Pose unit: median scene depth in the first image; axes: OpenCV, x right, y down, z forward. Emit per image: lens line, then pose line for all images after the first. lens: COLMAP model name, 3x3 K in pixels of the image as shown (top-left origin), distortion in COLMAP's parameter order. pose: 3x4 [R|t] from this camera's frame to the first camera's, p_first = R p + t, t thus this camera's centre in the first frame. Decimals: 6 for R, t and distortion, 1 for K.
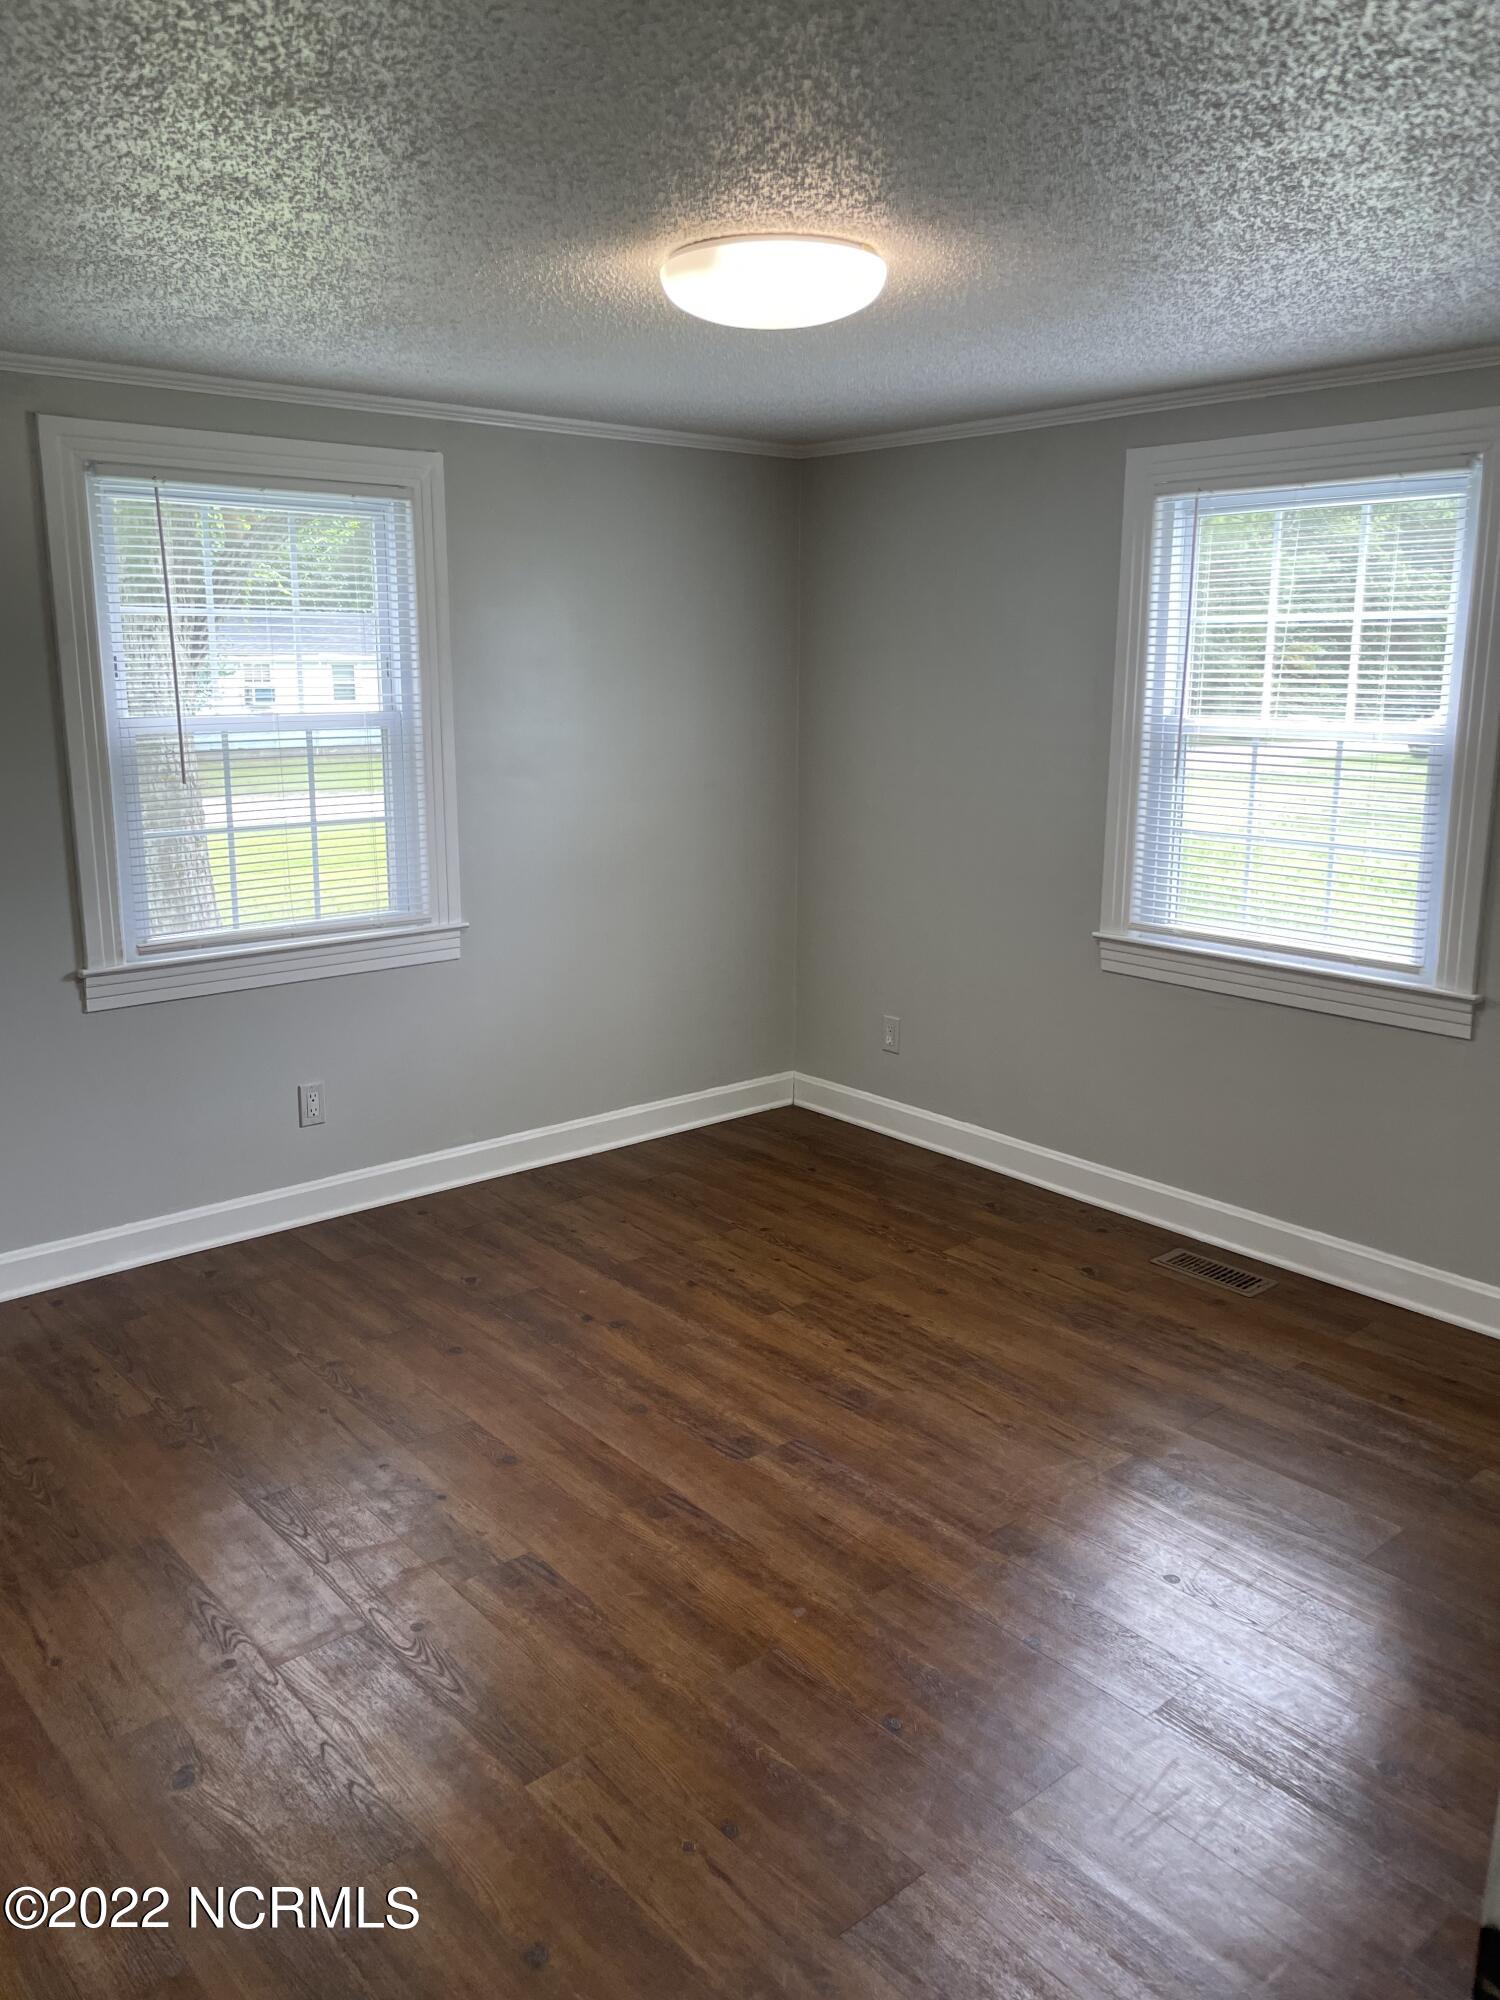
lens RADIAL K [[1515.1, 0, 760.8], [0, 1515.1, 996.5], [0, 0, 1]] dist [0.055304, -0.088190]
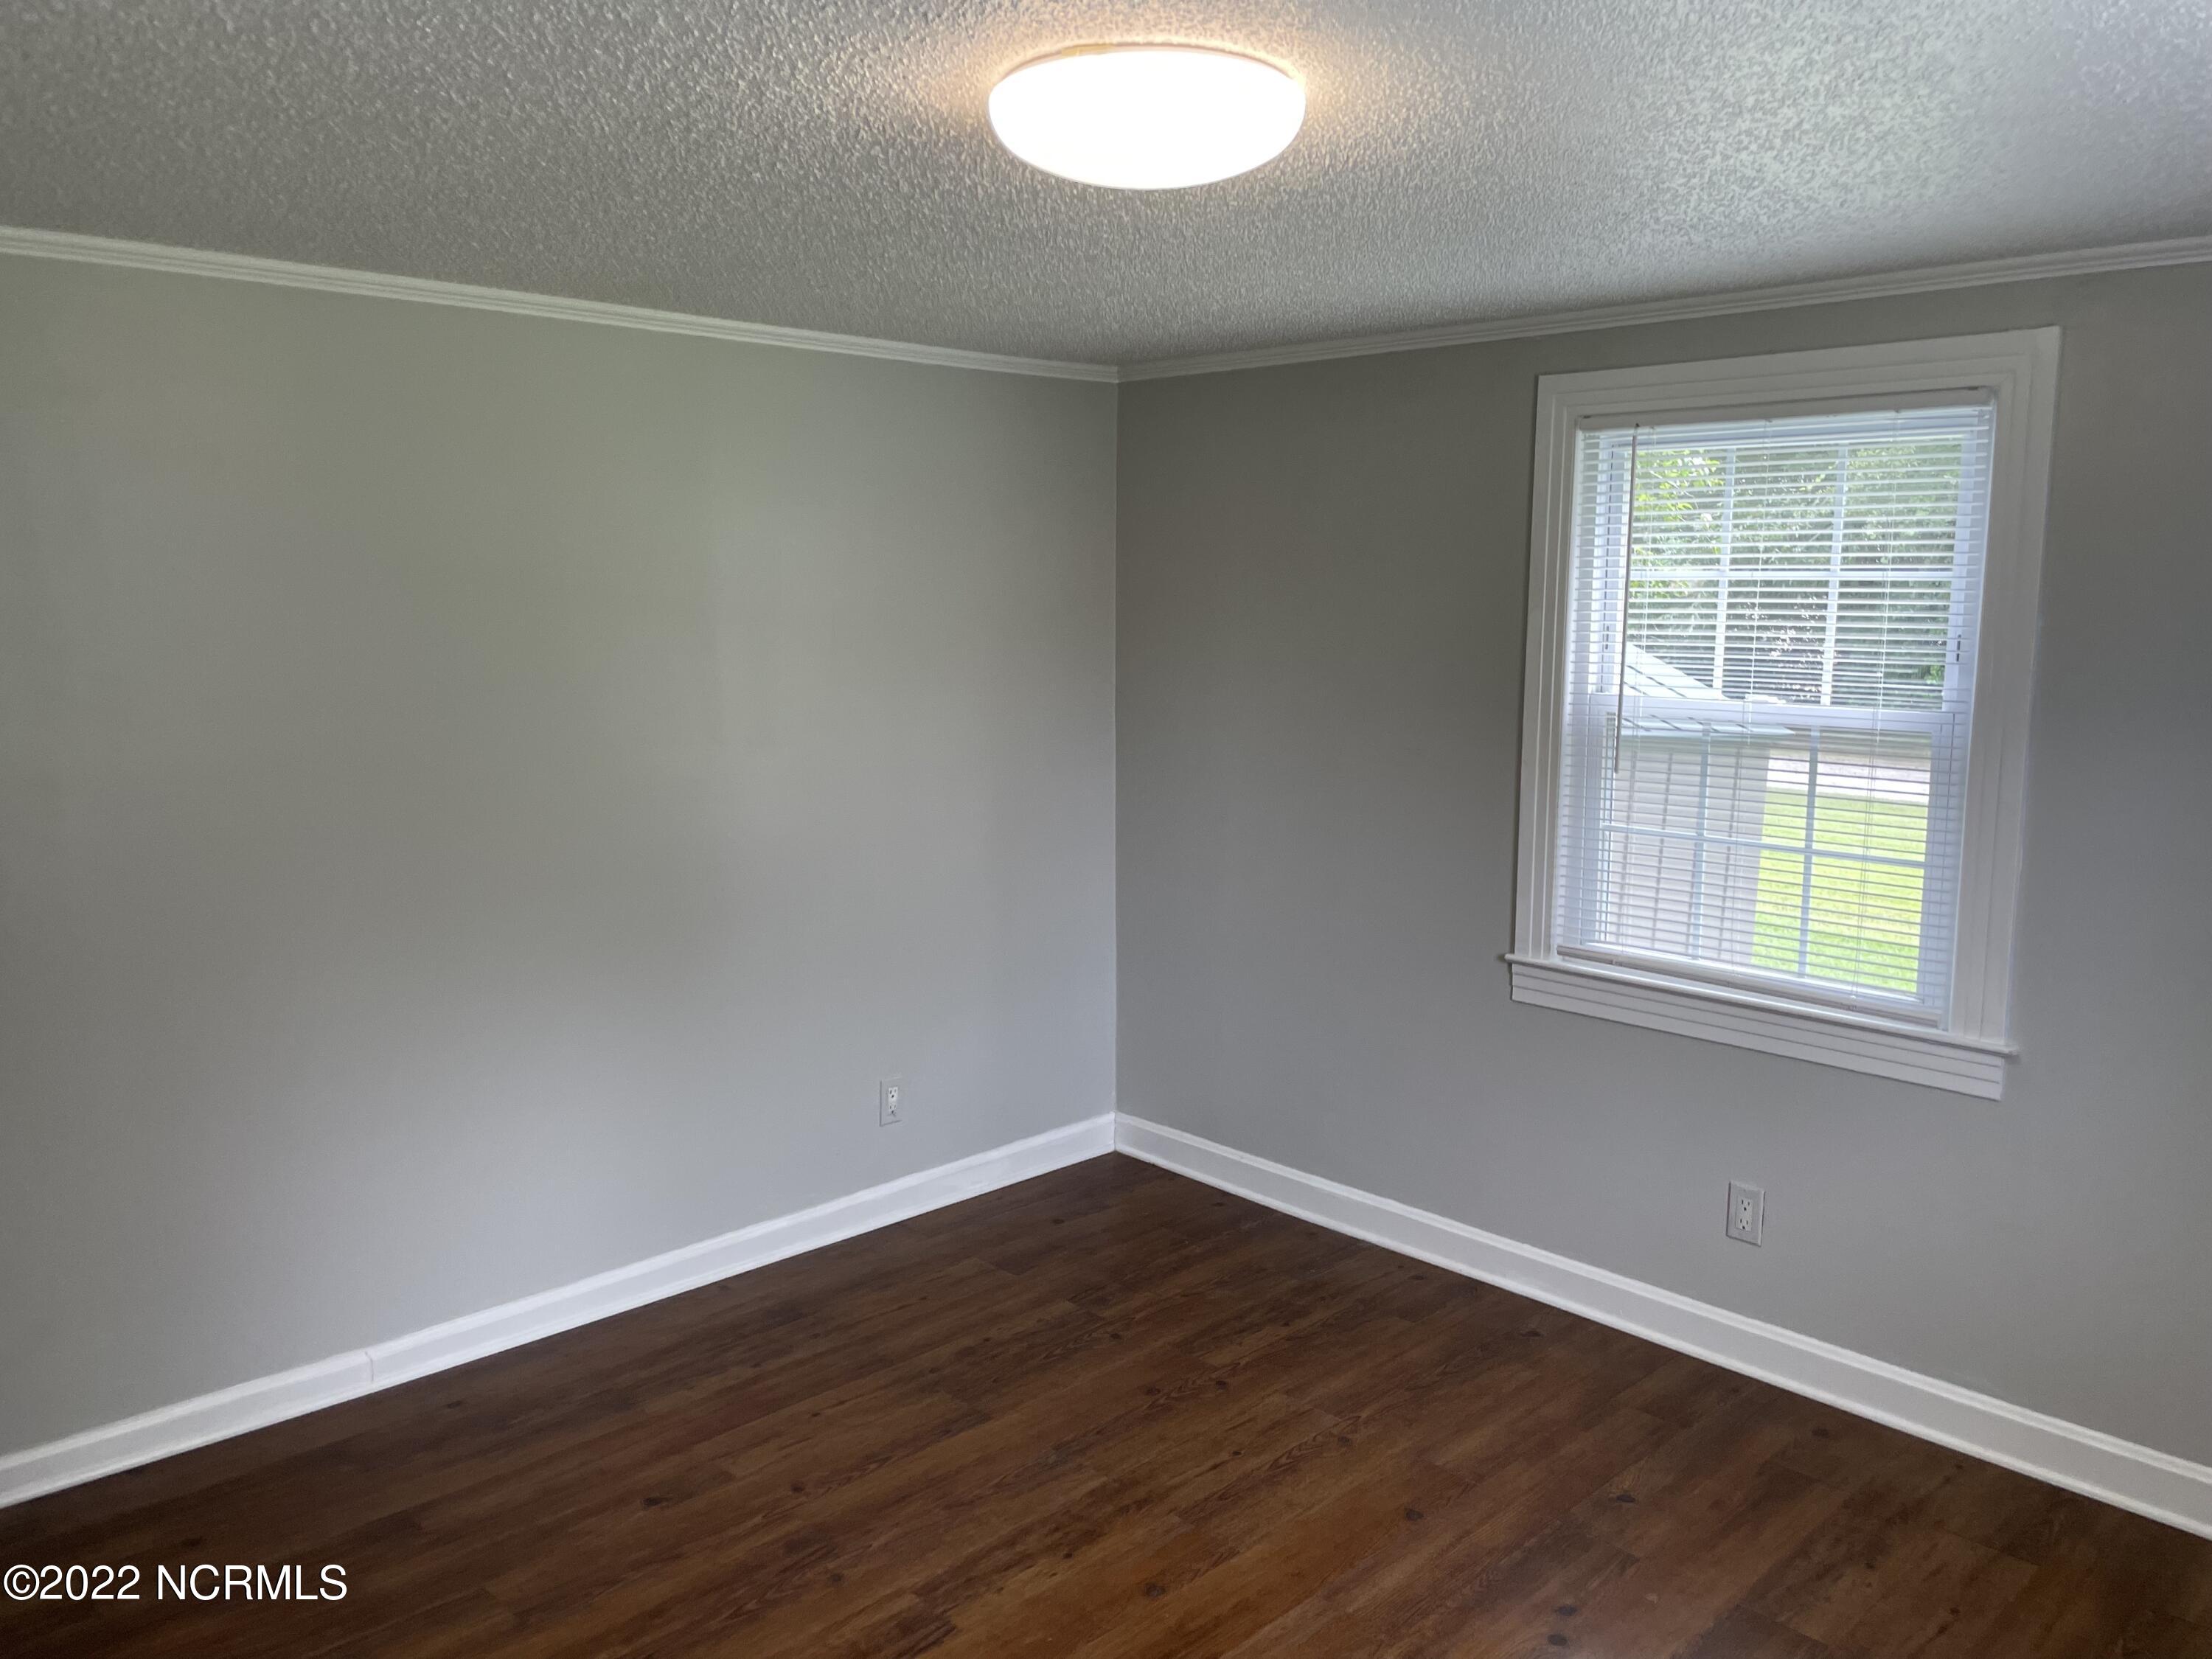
lens RADIAL K [[1675.7, 0, 1125.4], [0, 1675.7, 839.3], [0, 0, 1]] dist [0.055304, -0.088190]
pose [[0.064977, 0.143576, -0.987504, 0.529130], [-0.231911, 0.964673, 0.124997, -0.154325], [0.970564, 0.220891, 0.095979, 0.634712]]
